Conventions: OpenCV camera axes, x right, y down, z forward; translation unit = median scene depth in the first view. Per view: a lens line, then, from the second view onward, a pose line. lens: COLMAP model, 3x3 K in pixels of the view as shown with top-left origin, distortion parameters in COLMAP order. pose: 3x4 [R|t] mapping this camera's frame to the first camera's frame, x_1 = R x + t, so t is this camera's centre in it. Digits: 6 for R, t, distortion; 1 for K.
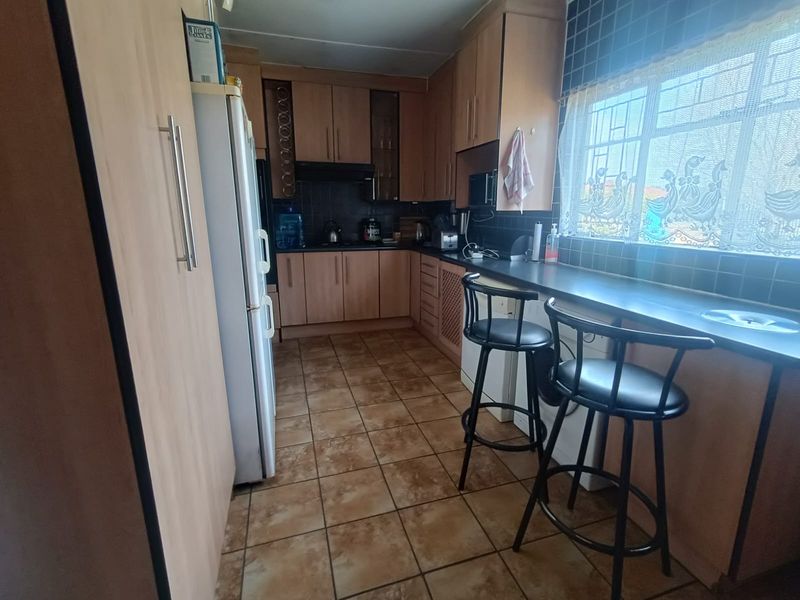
lens RADIAL K [[370.3, 0, 402.2], [0, 370.3, 298.9], [0, 0, 1]] dist [0.001999, 0.000426]
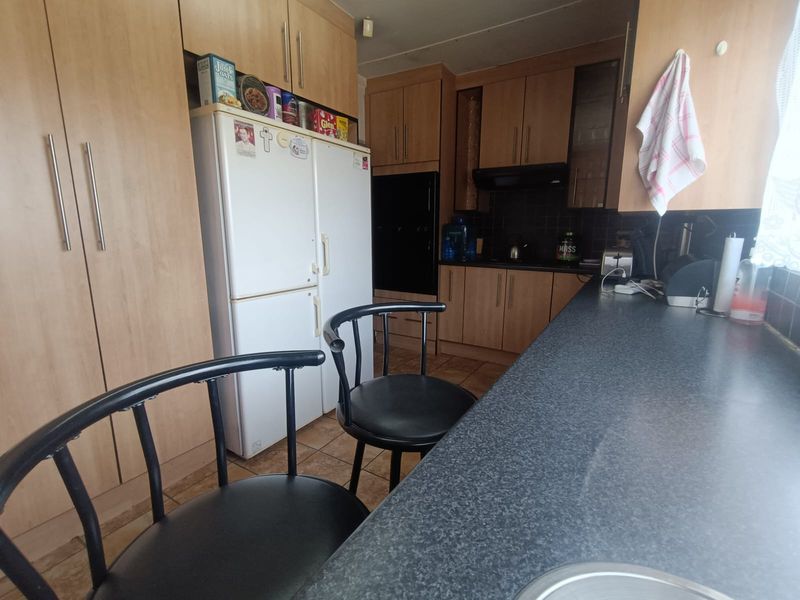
lens RADIAL K [[370.3, 0, 402.2], [0, 370.3, 298.9], [0, 0, 1]] dist [0.001999, 0.000426]
pose [[0.649158, 0.145874, -0.746535, 0.351201], [-0.185077, 0.982235, 0.030994, -0.045813], [0.737794, 0.118046, 0.664624, 0.285690]]
